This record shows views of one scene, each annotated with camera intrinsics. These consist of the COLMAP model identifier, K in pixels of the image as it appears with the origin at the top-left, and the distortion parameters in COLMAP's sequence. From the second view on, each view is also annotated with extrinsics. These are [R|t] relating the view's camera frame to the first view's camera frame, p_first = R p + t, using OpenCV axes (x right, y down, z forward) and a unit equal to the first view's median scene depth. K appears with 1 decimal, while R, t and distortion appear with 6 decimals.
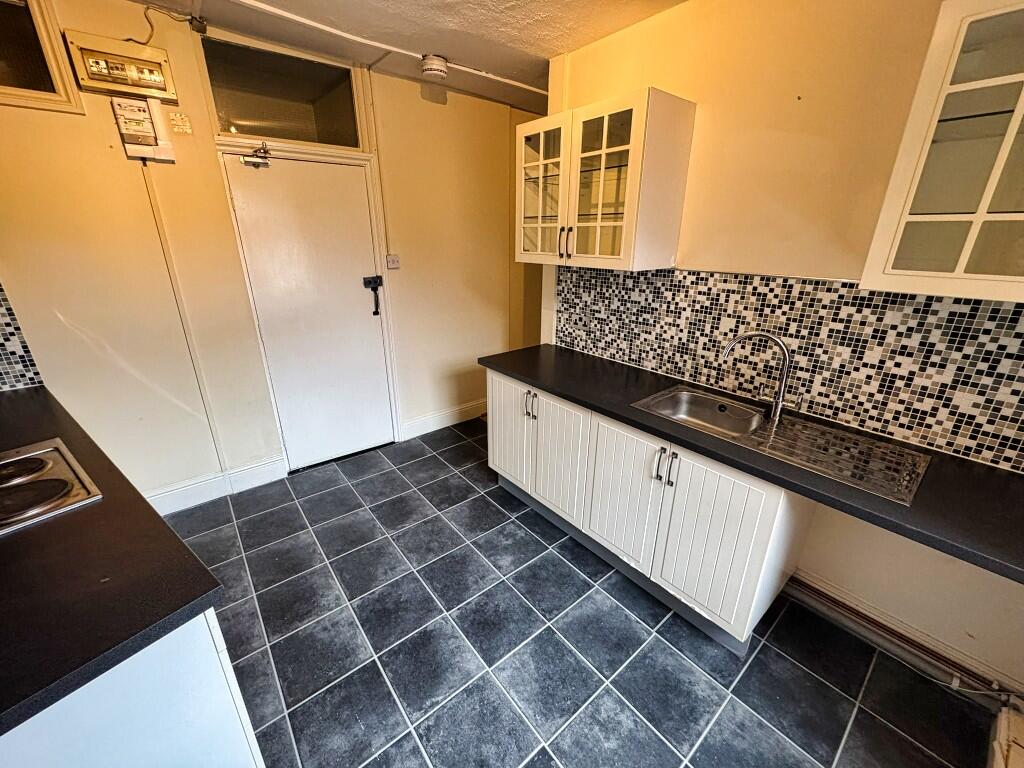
lens RADIAL K [[408.1, 0, 510.8], [0, 408.1, 383.6], [0, 0, 1]] dist [0.000485, 0.000153]
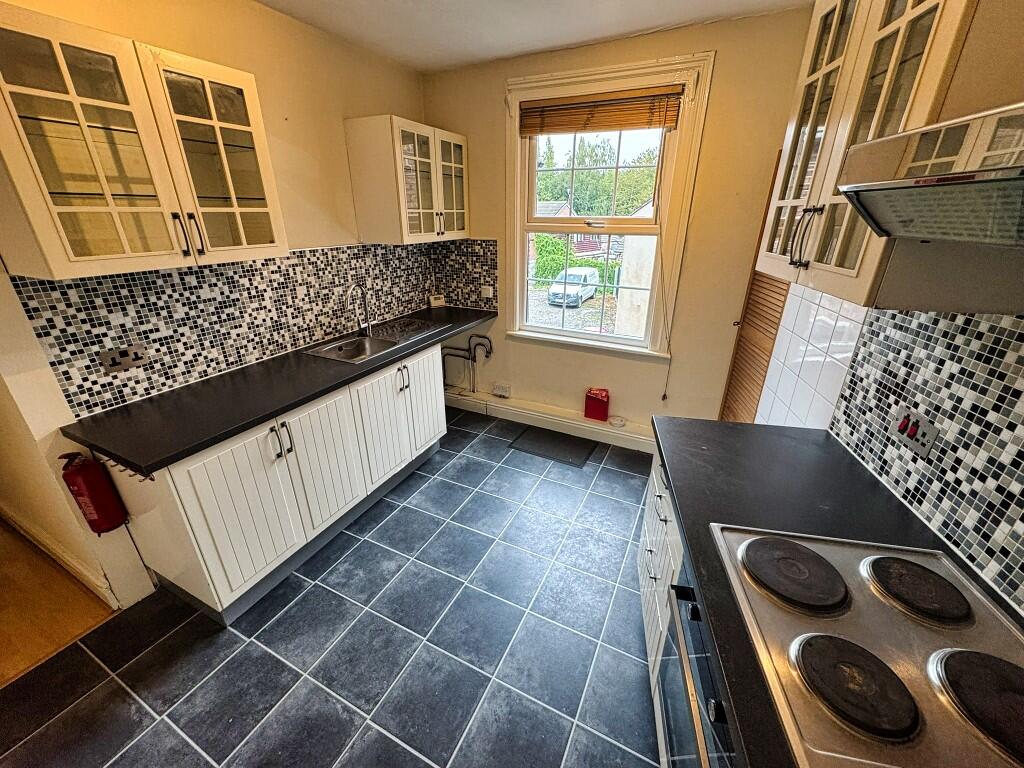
lens RADIAL K [[408.1, 0, 510.8], [0, 408.1, 383.6], [0, 0, 1]] dist [0.000485, 0.000153]
pose [[-0.417291, -0.357135, 0.835657, -0.796139], [0.309531, 0.808707, 0.500184, -0.310762], [-0.854435, 0.467384, -0.226921, 0.783024]]
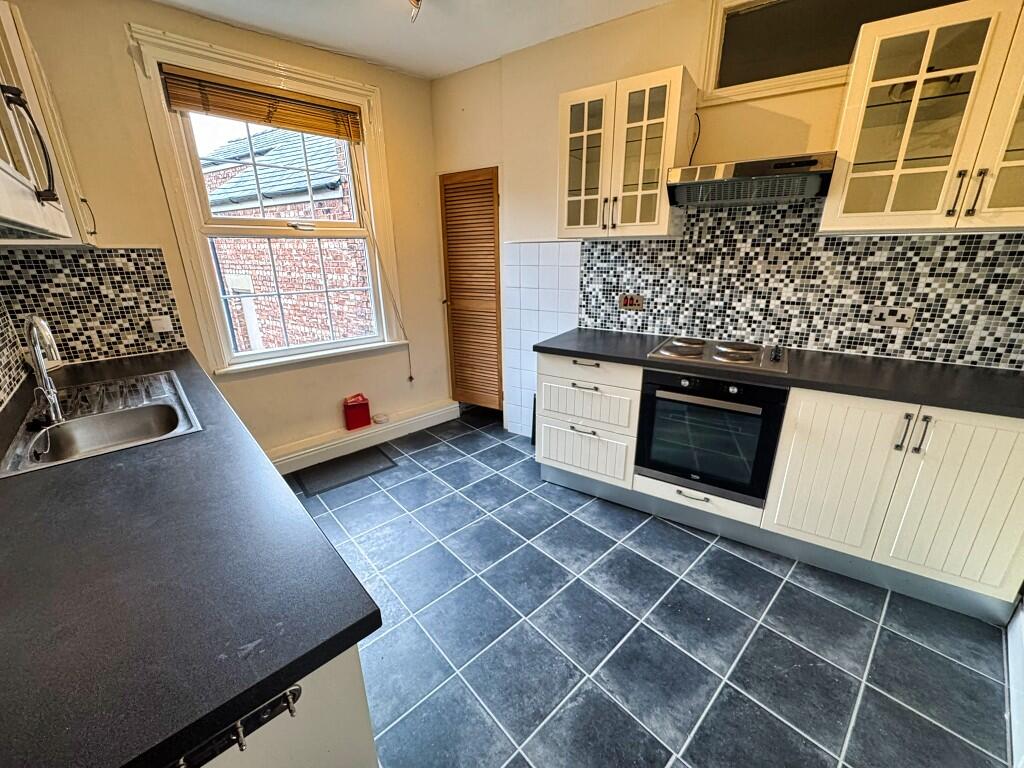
lens RADIAL K [[408.1, 0, 510.8], [0, 408.1, 383.6], [0, 0, 1]] dist [0.000485, 0.000153]
pose [[-0.998553, 0.023861, -0.048194, -0.180414], [-0.011326, 0.782764, 0.622215, -0.389629], [0.052571, 0.621861, -0.781361, 1.310818]]
